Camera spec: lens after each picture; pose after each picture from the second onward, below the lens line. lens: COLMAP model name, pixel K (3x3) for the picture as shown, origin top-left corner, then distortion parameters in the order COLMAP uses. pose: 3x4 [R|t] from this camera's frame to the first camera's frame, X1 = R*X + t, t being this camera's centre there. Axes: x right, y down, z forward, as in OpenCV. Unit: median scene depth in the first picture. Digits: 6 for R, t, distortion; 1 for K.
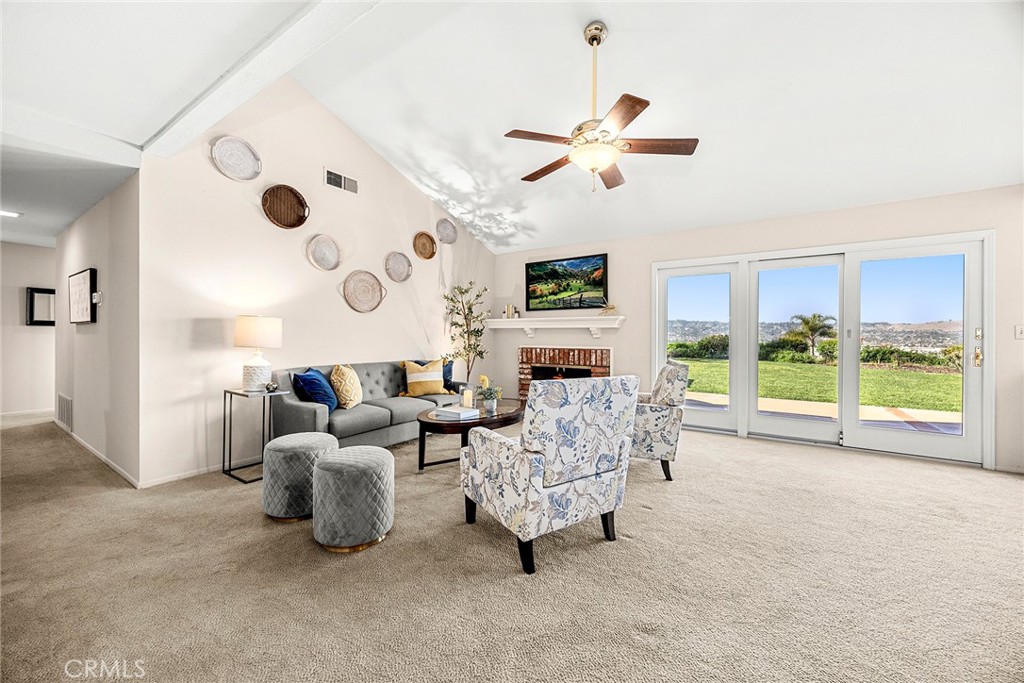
lens RADIAL K [[396.8, 0, 510.6], [0, 396.8, 337.6], [0, 0, 1]] dist [-0.002391, -0.000091]
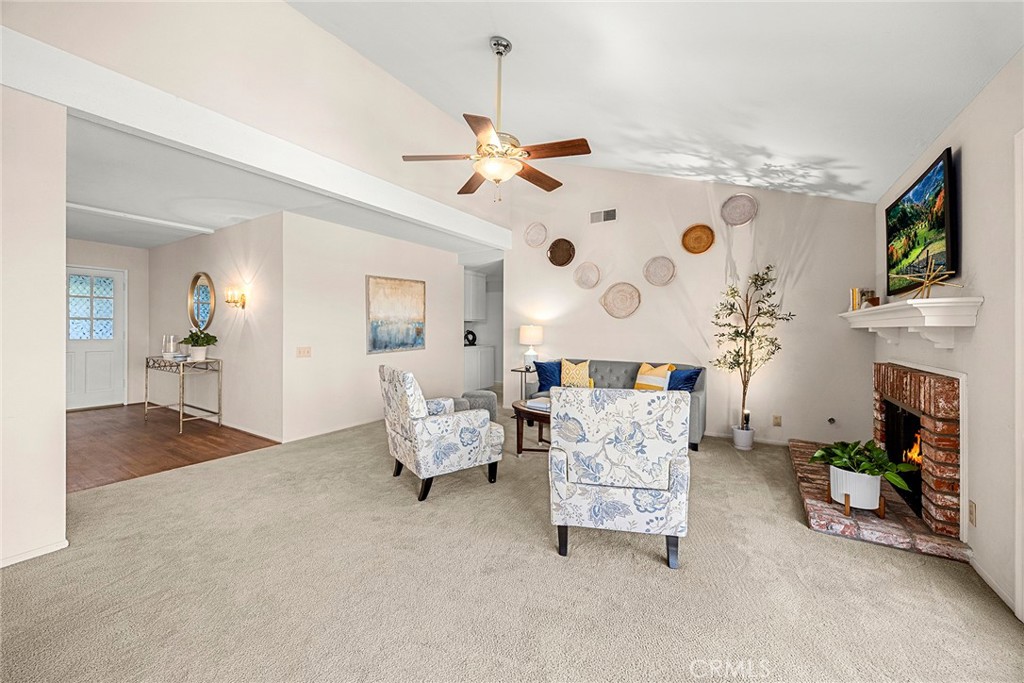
lens RADIAL K [[396.8, 0, 511.8], [0, 396.8, 338.0], [0, 0, 1]] dist [-0.002391, -0.000091]
pose [[0.065592, -0.001440, -0.997845, 0.661920], [-0.001207, 0.999998, -0.001522, -0.003013], [0.997846, 0.001304, 0.065590, 0.513923]]
